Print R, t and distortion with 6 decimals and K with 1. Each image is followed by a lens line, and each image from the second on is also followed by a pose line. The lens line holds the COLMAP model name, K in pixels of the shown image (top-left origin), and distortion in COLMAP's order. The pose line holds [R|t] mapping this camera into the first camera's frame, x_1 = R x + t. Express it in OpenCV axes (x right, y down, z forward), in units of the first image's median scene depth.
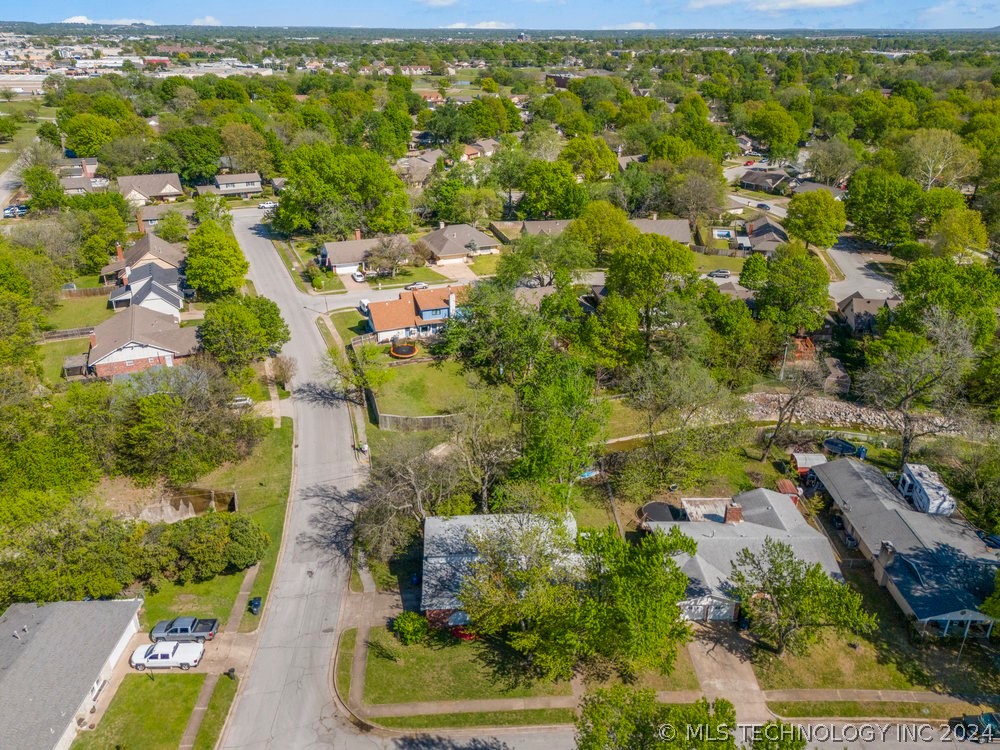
lens RADIAL K [[747.6, 0, 496.7], [0, 747.6, 375.2], [0, 0, 1]] dist [0.043602, -0.022700]
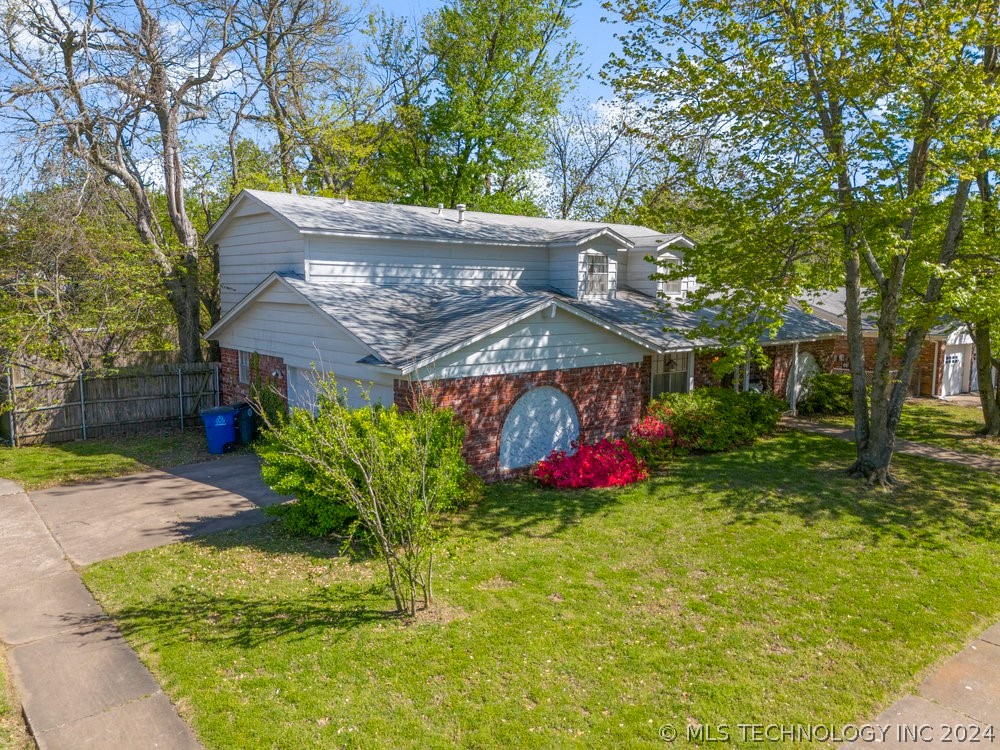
lens RADIAL K [[747.6, 0, 499.5], [0, 747.6, 371.0], [0, 0, 1]] dist [0.043602, -0.022700]
pose [[0.802263, -0.053815, 0.594541, -0.199536], [0.242124, 0.939667, -0.241664, 0.376217], [-0.545665, 0.337830, 0.766890, 0.872485]]
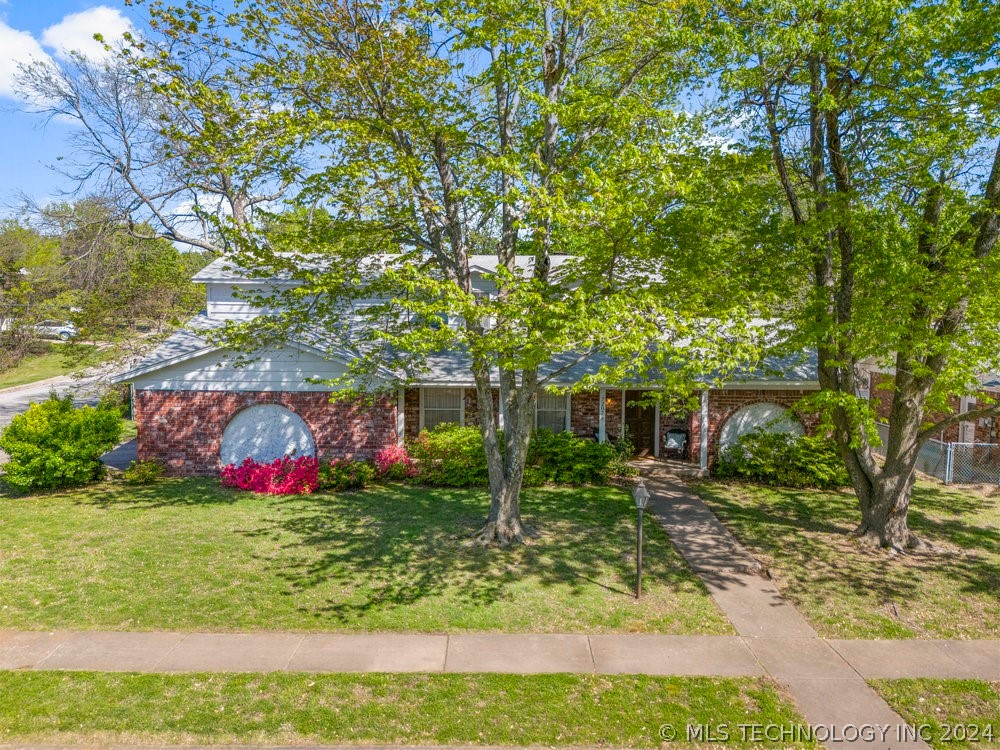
lens RADIAL K [[747.6, 0, 507.0], [0, 747.6, 374.7], [0, 0, 1]] dist [0.043602, -0.022700]
pose [[0.998510, 0.020356, -0.050631, 0.053538], [-0.037009, 0.934448, -0.354171, 0.413367], [0.040102, 0.355517, 0.933809, 0.783447]]
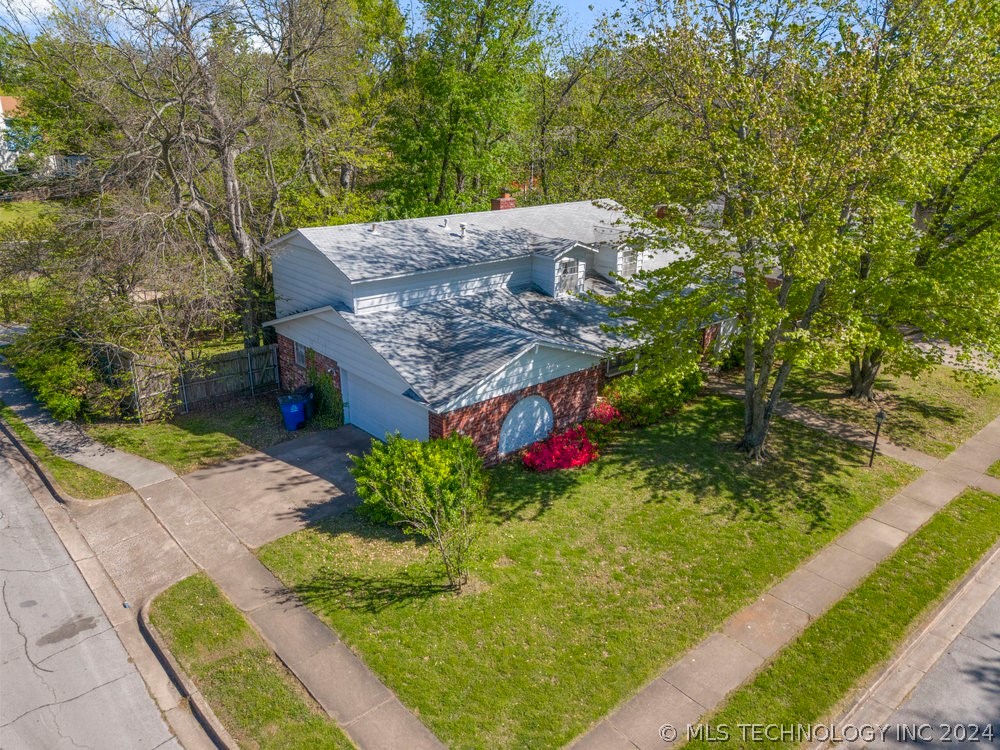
lens RADIAL K [[747.6, 0, 498.7], [0, 747.6, 373.9], [0, 0, 1]] dist [0.043602, -0.022700]
pose [[0.781101, -0.193583, 0.593639, -0.256846], [0.247001, 0.968973, -0.009021, 0.317318], [-0.573474, 0.153676, 0.804681, 0.782891]]
